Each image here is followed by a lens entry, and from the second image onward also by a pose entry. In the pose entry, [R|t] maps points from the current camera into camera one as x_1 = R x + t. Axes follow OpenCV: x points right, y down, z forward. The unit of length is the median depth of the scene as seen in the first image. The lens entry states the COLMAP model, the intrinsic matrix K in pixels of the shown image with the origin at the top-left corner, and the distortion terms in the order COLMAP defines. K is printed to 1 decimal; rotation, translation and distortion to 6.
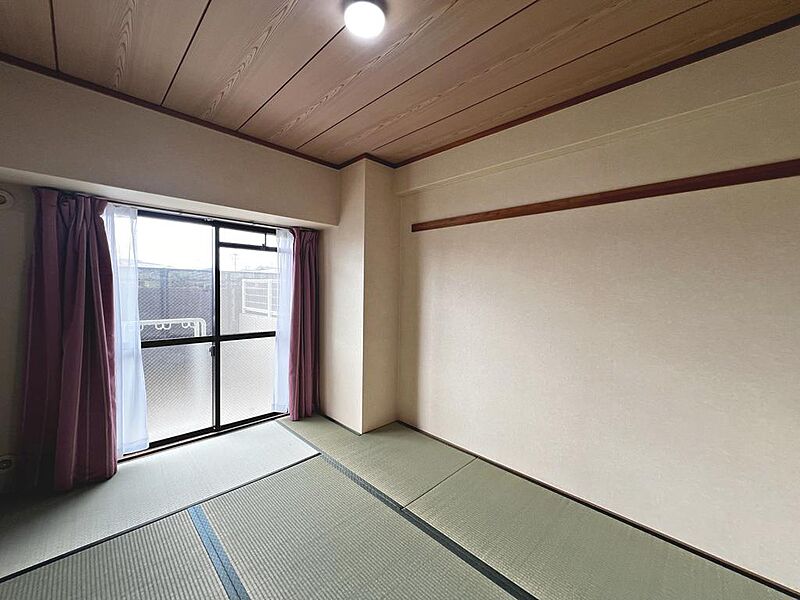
lens RADIAL K [[321.4, 0, 396.2], [0, 321.4, 302.0], [0, 0, 1]] dist [0.000677, 0.000496]
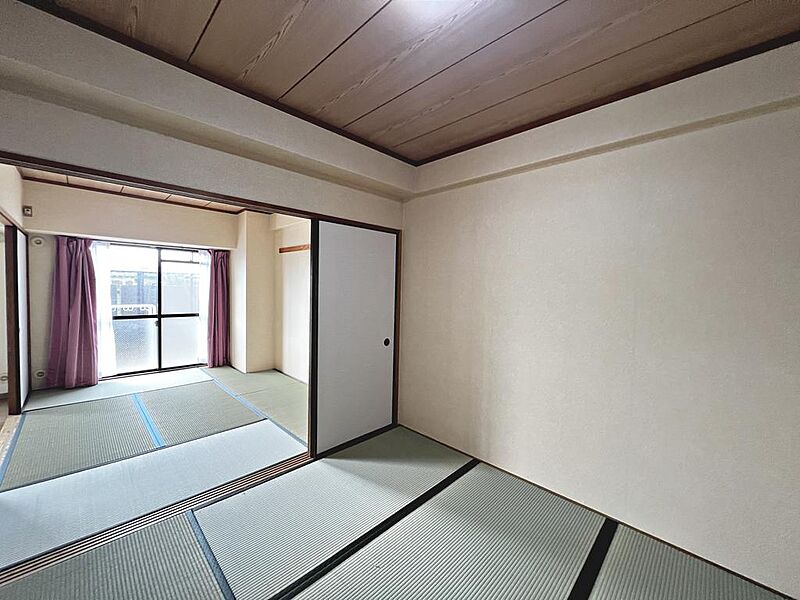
lens RADIAL K [[325.3, 0, 400.0], [0, 325.3, 303.2], [0, 0, 1]] dist [0.001051, 0.000138]
pose [[0.999882, 0.009533, 0.012081, 0.684933], [-0.009658, 0.999900, 0.010321, 0.015770], [-0.011981, -0.010436, 0.999874, -0.725171]]
